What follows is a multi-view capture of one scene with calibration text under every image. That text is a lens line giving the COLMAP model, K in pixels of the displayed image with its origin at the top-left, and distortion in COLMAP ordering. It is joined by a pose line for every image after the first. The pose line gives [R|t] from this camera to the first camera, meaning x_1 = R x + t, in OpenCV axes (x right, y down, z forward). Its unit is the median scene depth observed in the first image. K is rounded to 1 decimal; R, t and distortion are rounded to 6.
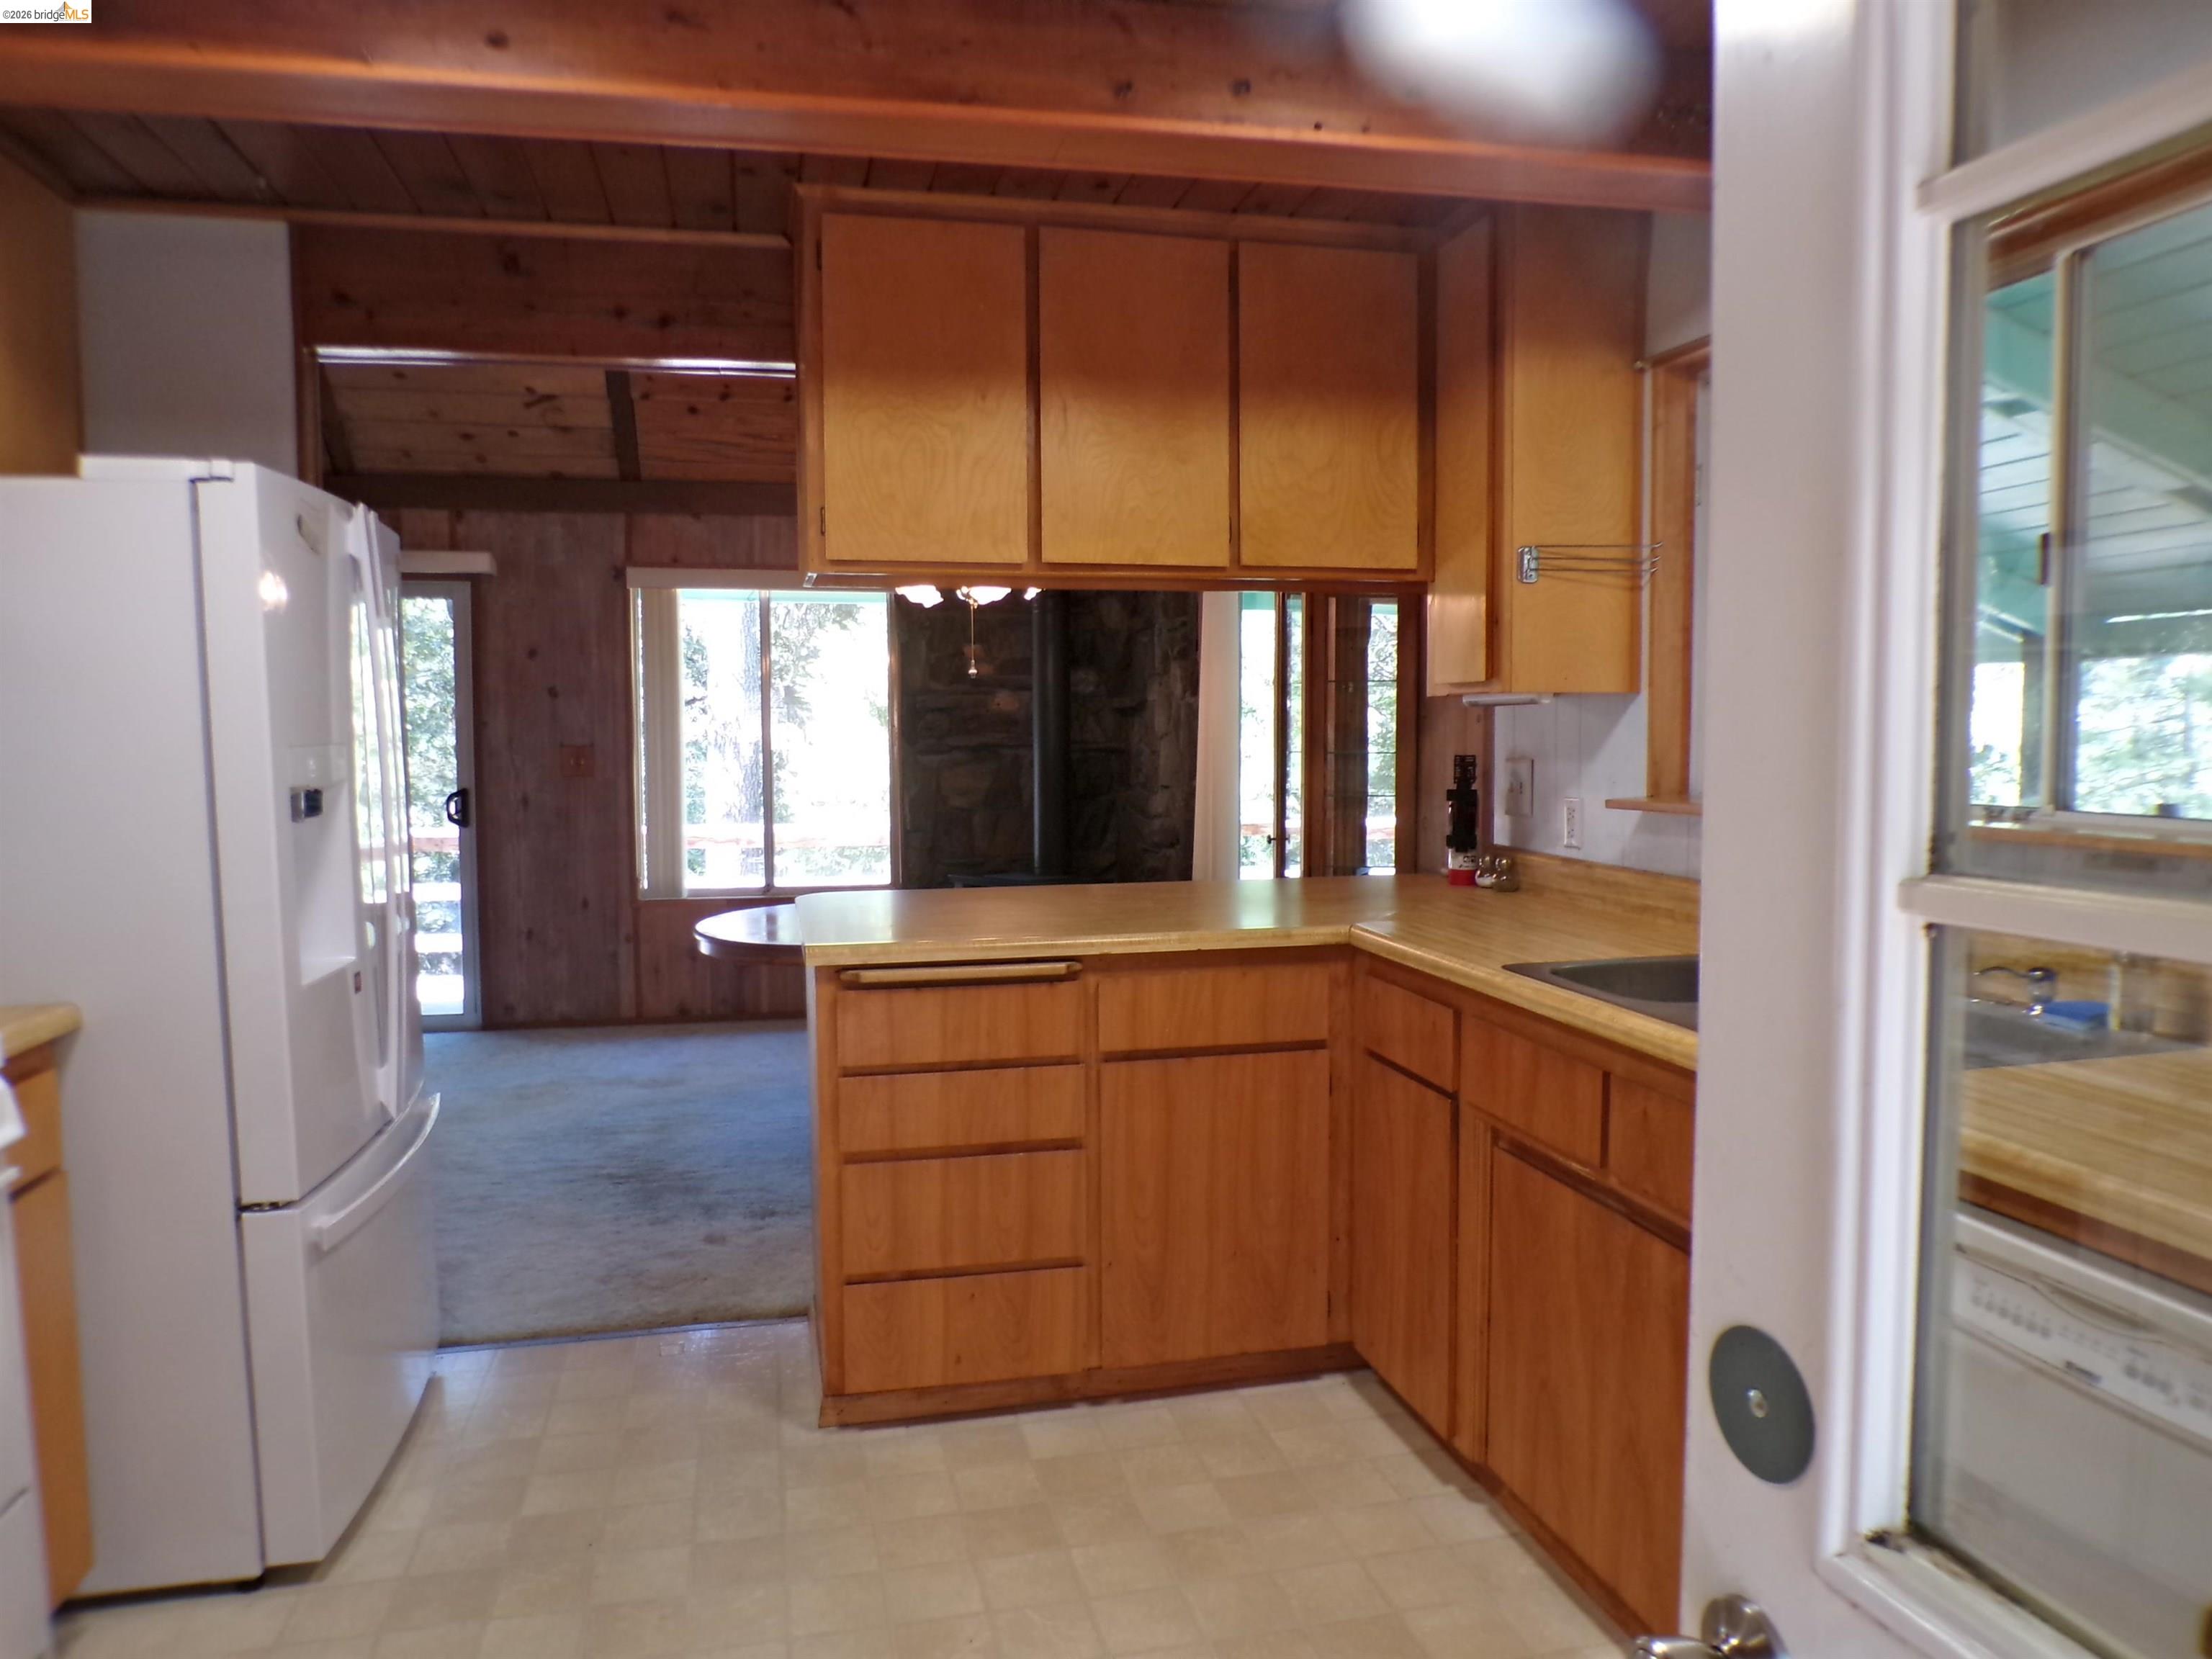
lens RADIAL K [[1490.9, 0, 1101.0], [0, 1490.9, 840.8], [0, 0, 1]] dist [-0.028710, 0.000373]
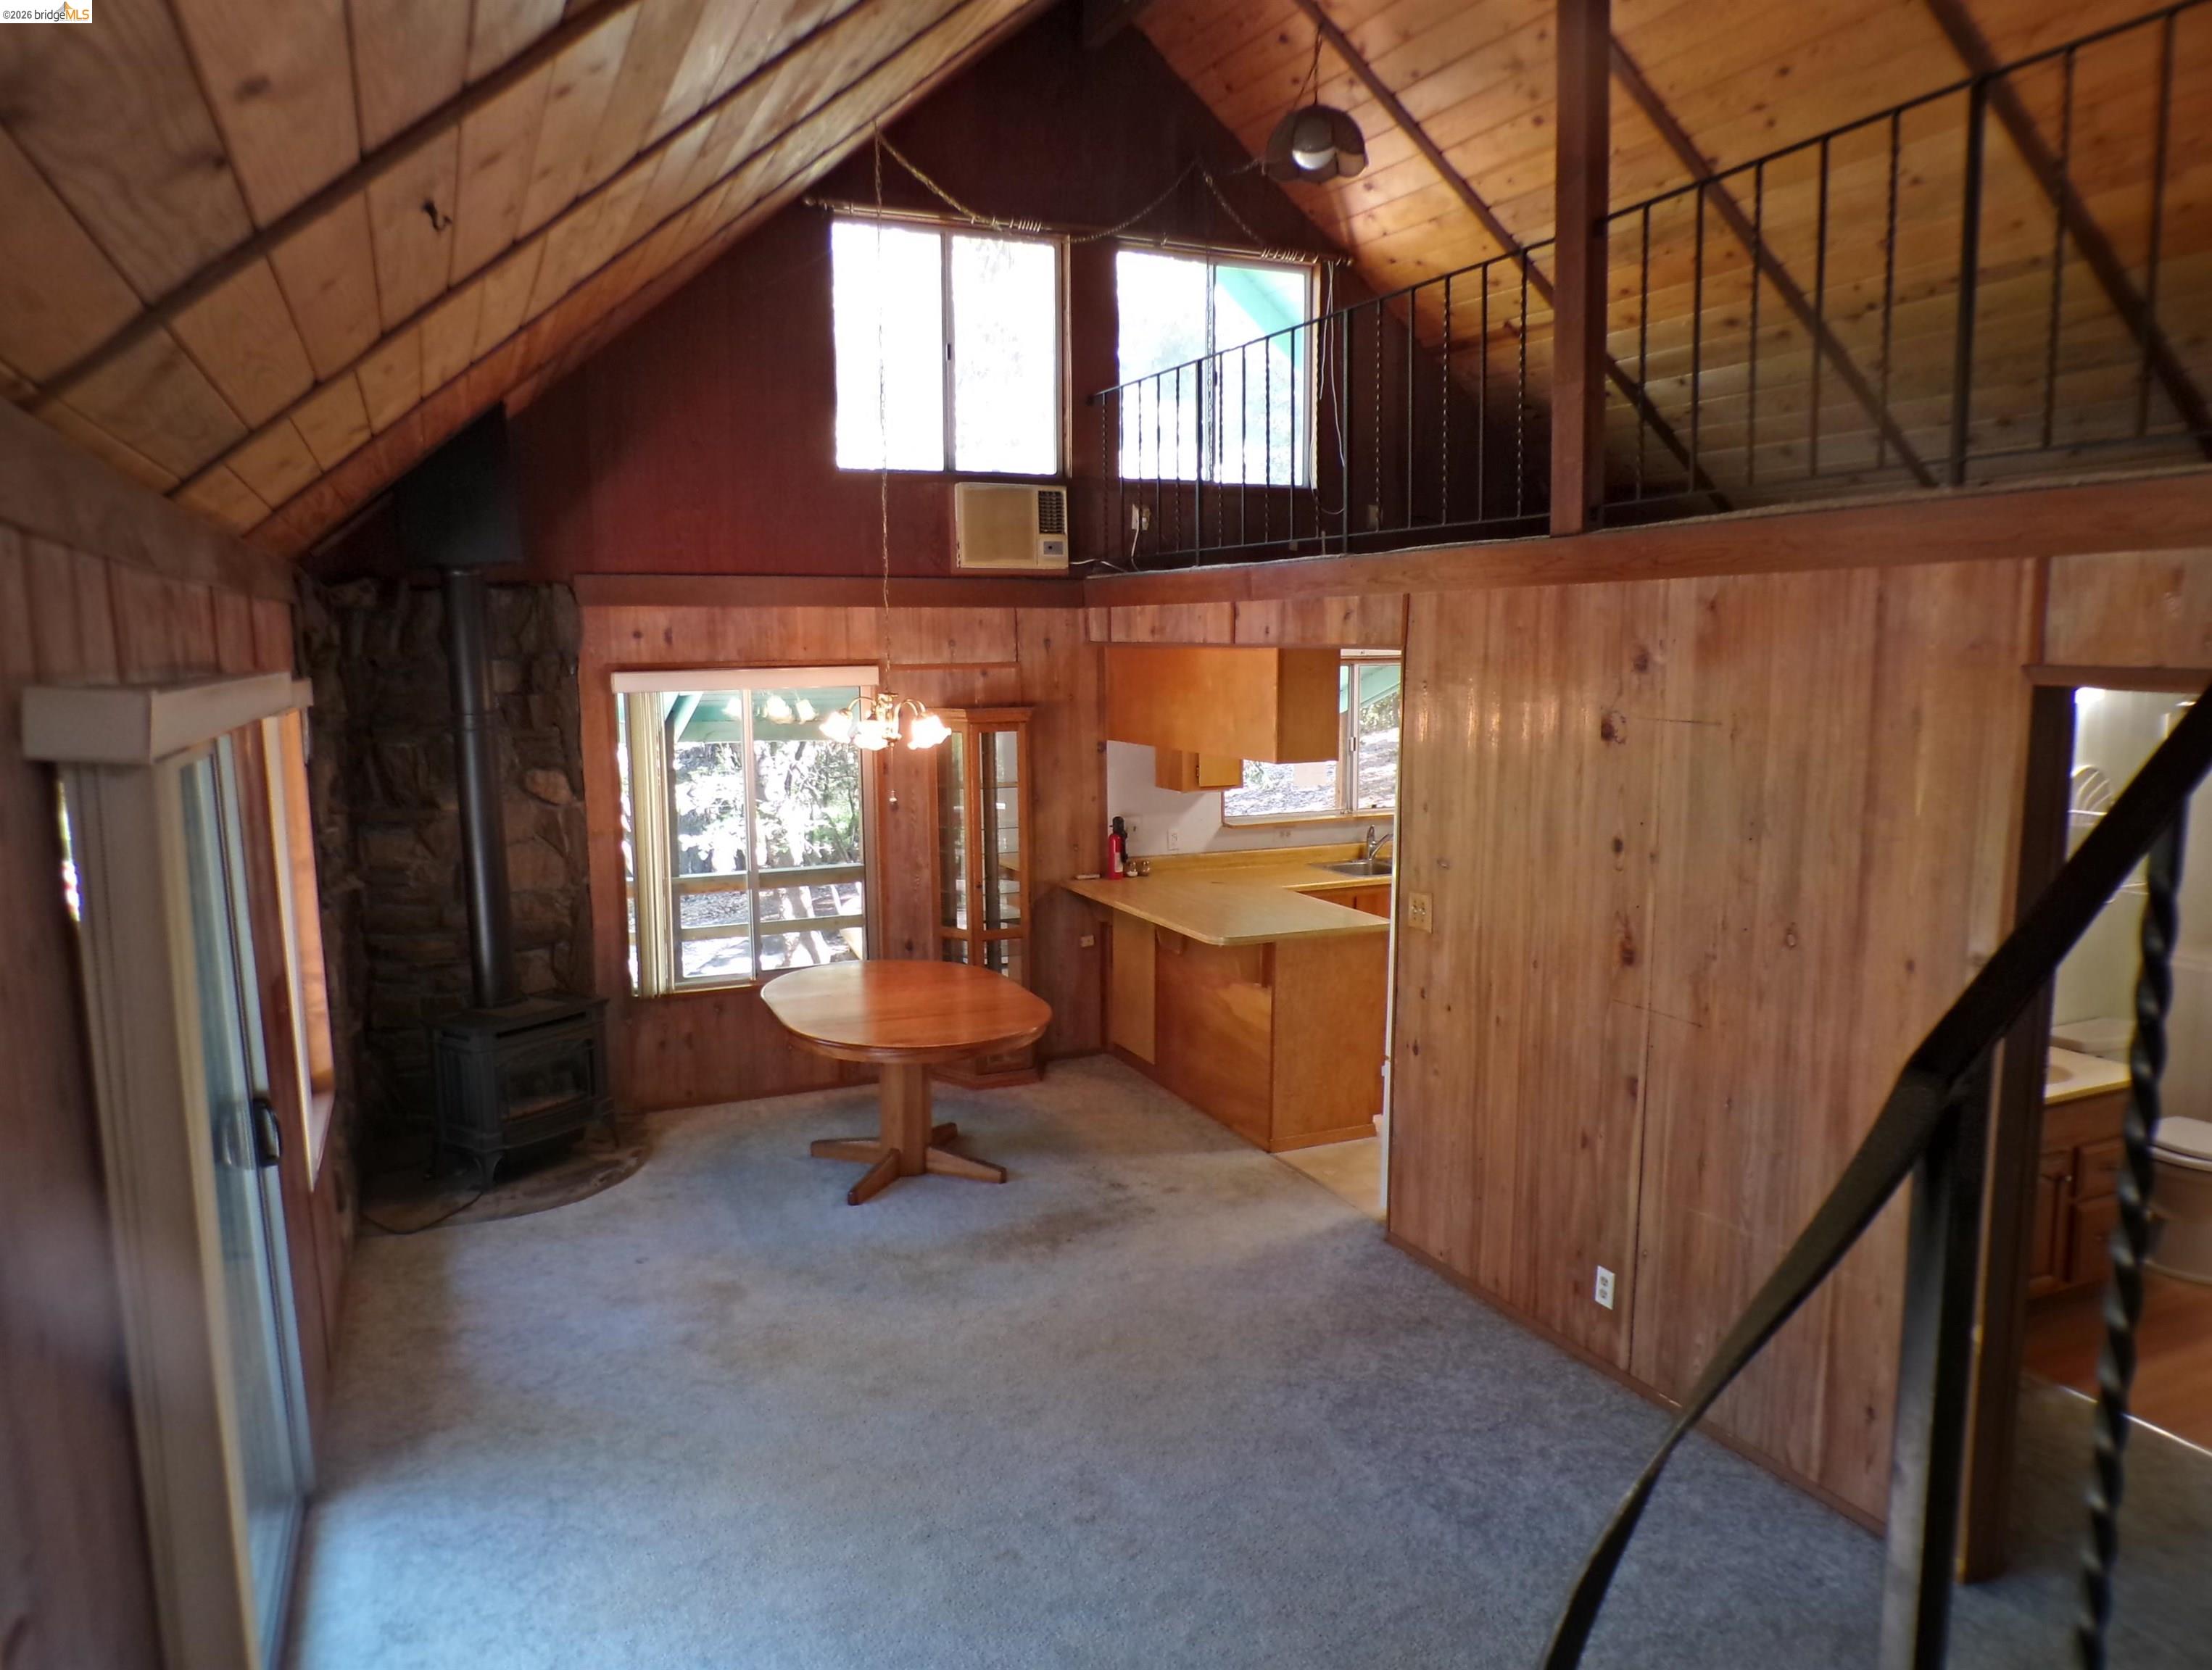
lens RADIAL K [[1506.6, 0, 1106.0], [0, 1506.6, 835.0], [0, 0, 1]] dist [-0.051402, -0.001175]
pose [[-0.198277, -0.121213, 0.972622, -1.398455], [0.077676, 0.987259, 0.138873, -0.252822], [-0.977063, 0.103085, -0.186335, 1.087313]]
